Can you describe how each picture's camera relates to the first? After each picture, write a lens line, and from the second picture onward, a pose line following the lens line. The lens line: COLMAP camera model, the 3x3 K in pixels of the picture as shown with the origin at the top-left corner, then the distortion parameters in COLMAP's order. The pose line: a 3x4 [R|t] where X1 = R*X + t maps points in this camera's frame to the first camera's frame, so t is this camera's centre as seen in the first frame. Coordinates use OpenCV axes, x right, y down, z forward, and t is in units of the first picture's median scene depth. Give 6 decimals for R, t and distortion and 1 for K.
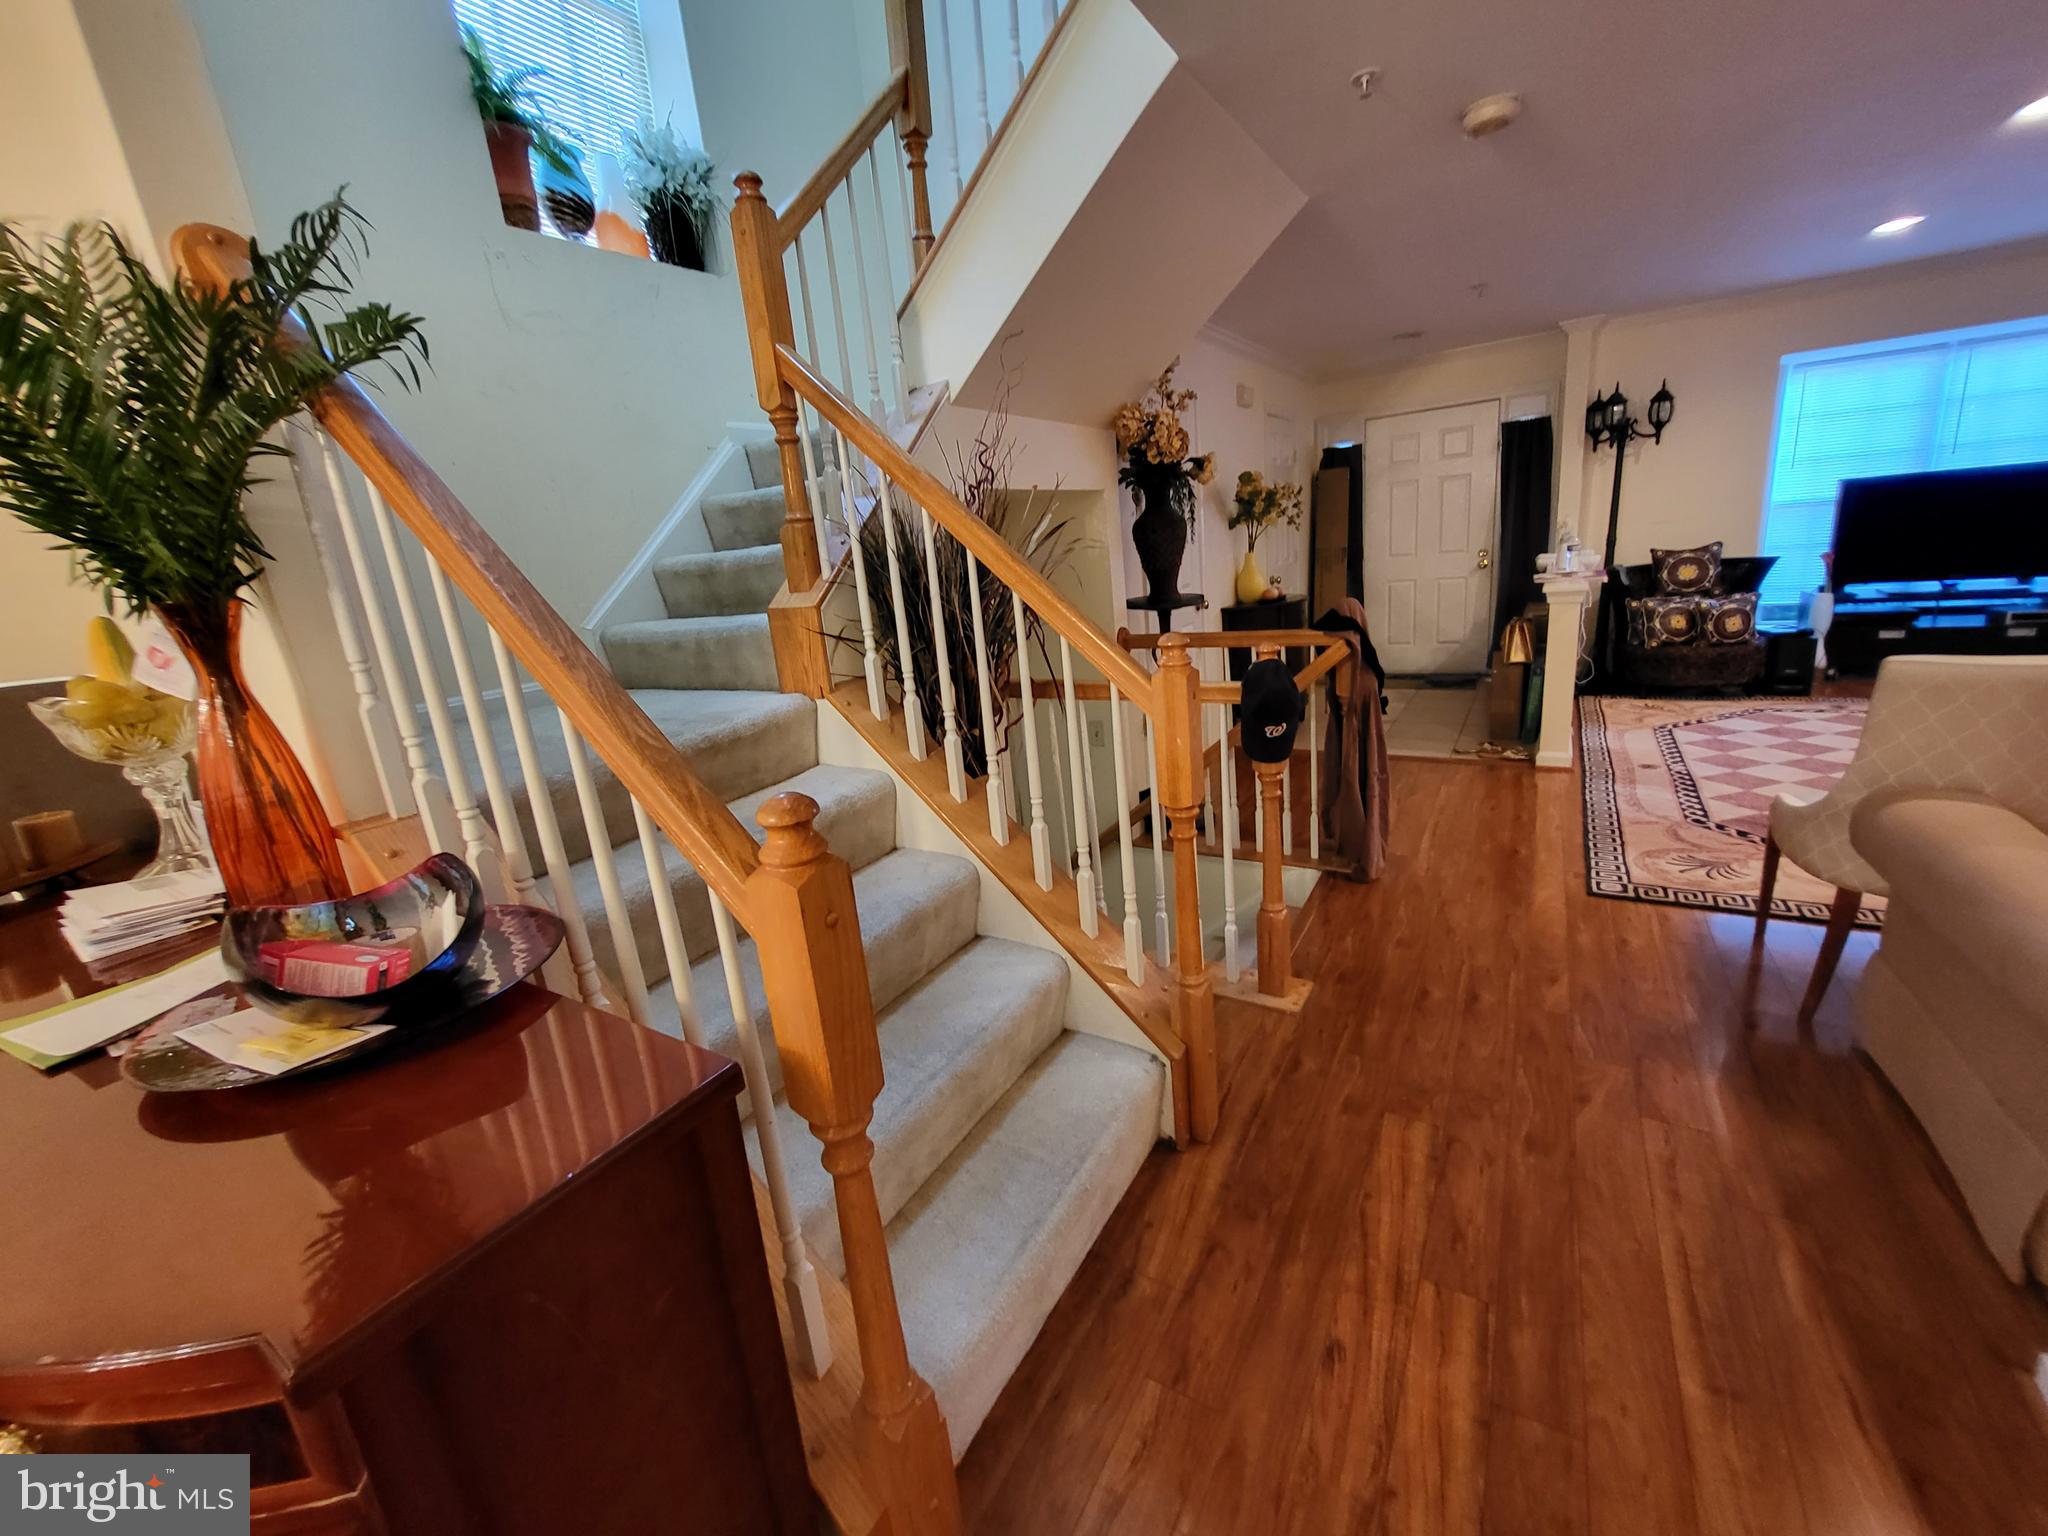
lens RADIAL K [[823.5, 0, 1019.0], [0, 823.5, 757.5], [0, 0, 1]] dist [-0.003547, -0.000009]
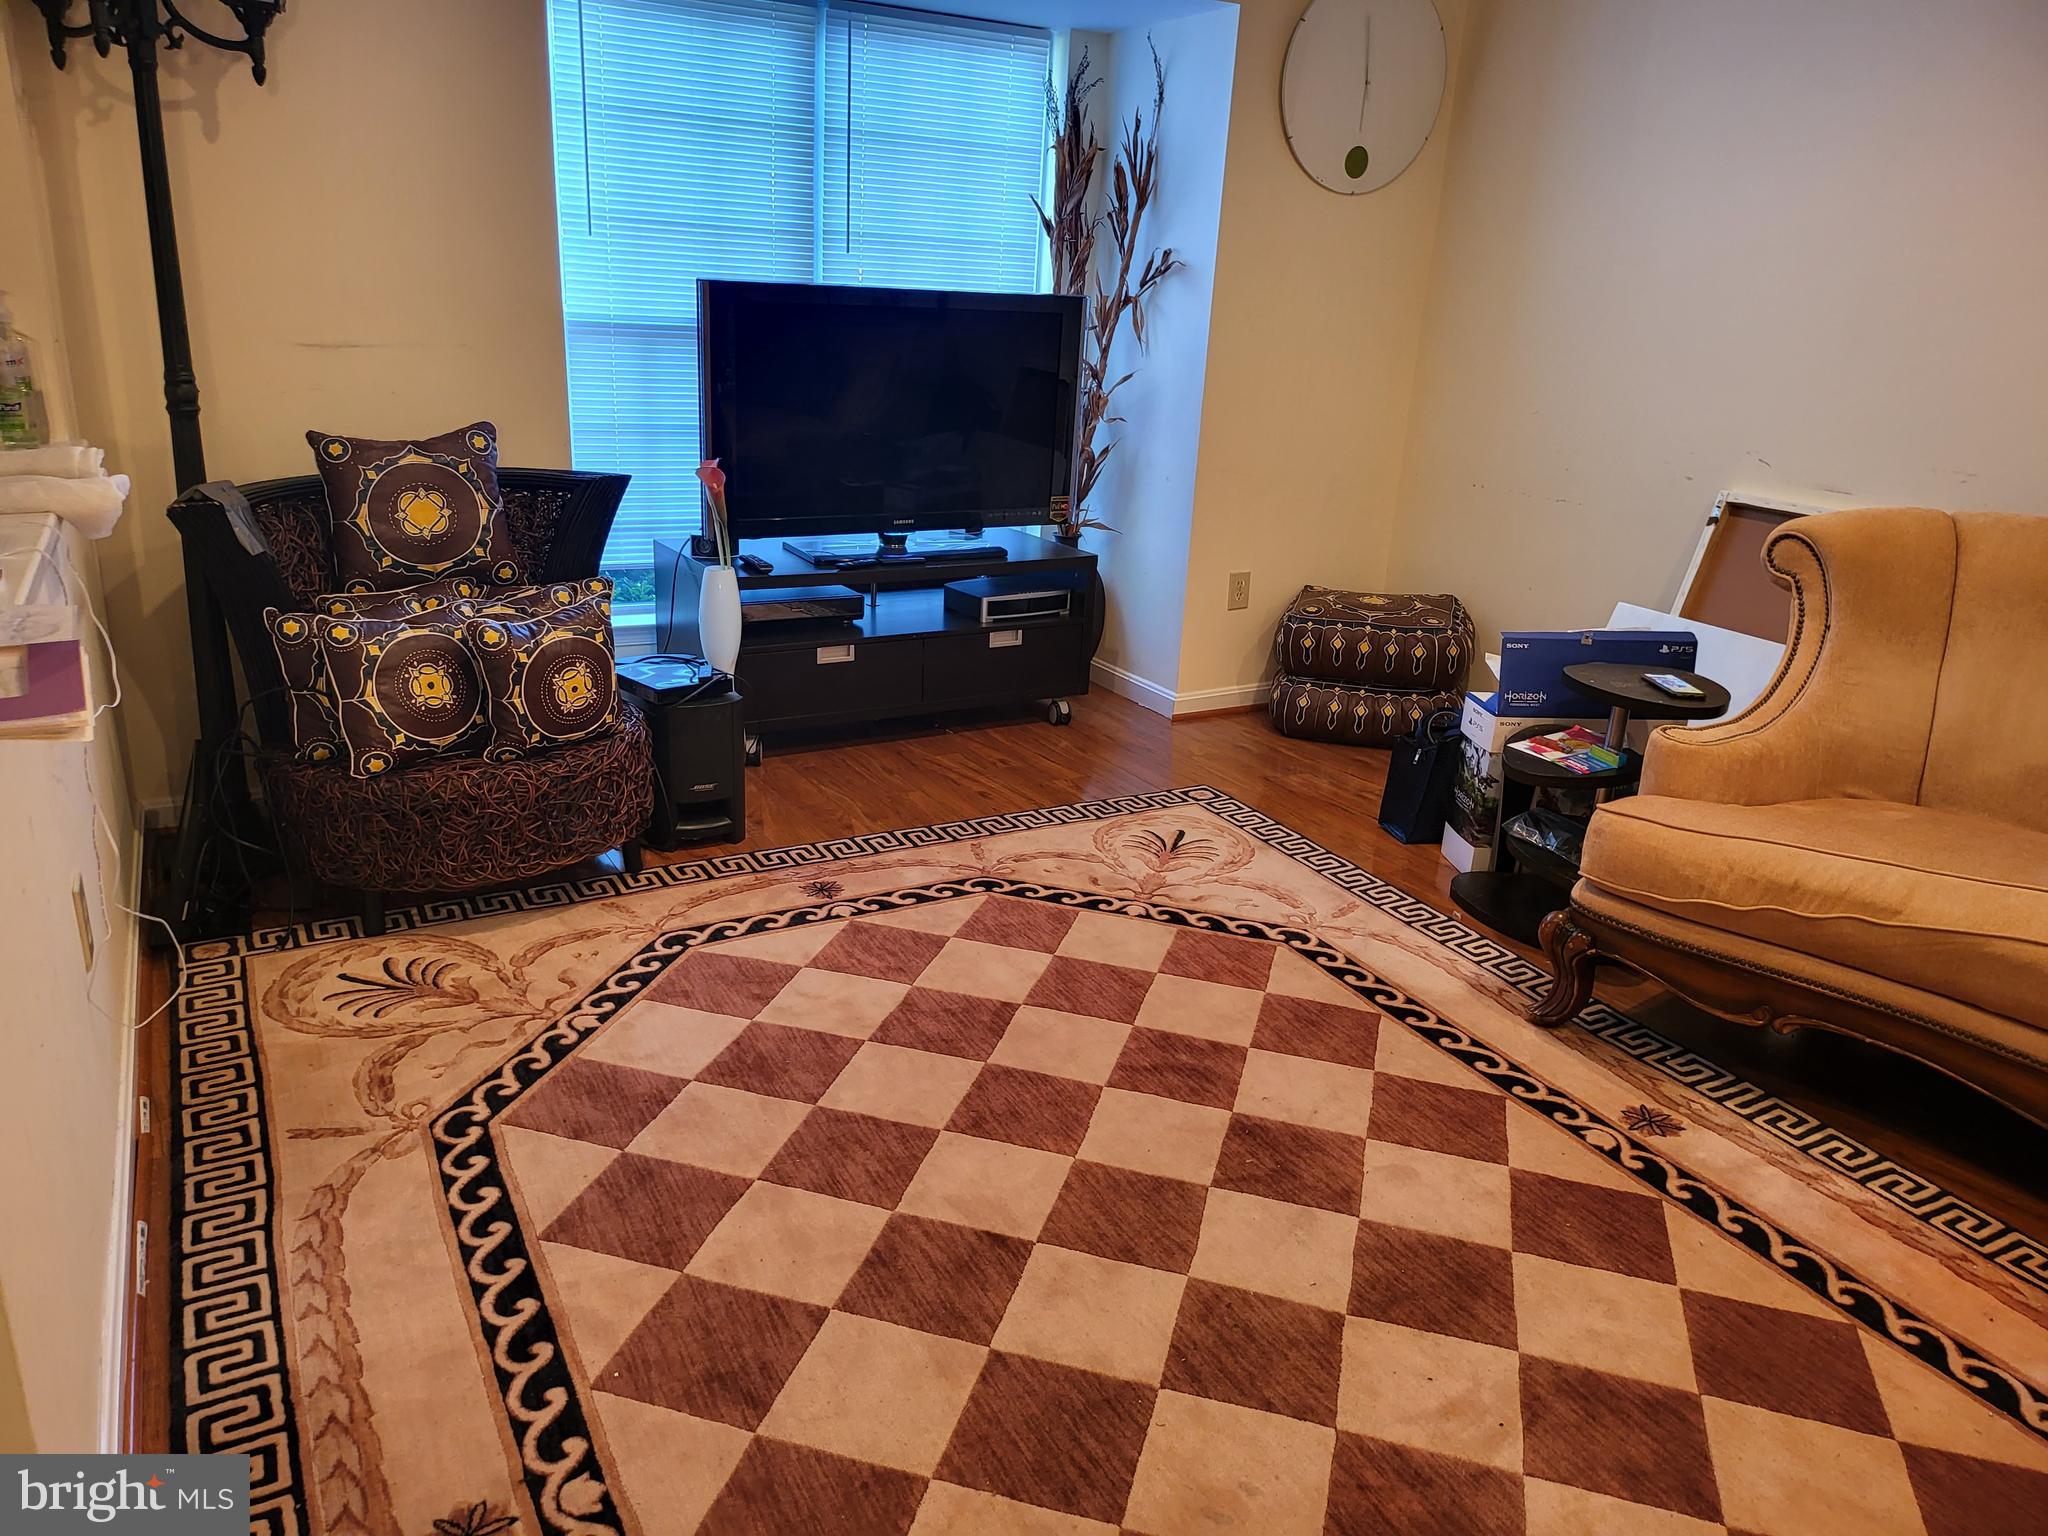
lens RADIAL K [[1454.2, 0, 1021.8], [0, 1454.2, 767.6], [0, 0, 1]] dist [0.050702, -0.027935]
pose [[0.476228, -0.165513, 0.863604, 0.414284], [0.123466, 0.984982, 0.120691, -0.170637], [-0.870611, 0.049149, 0.489511, 0.521876]]
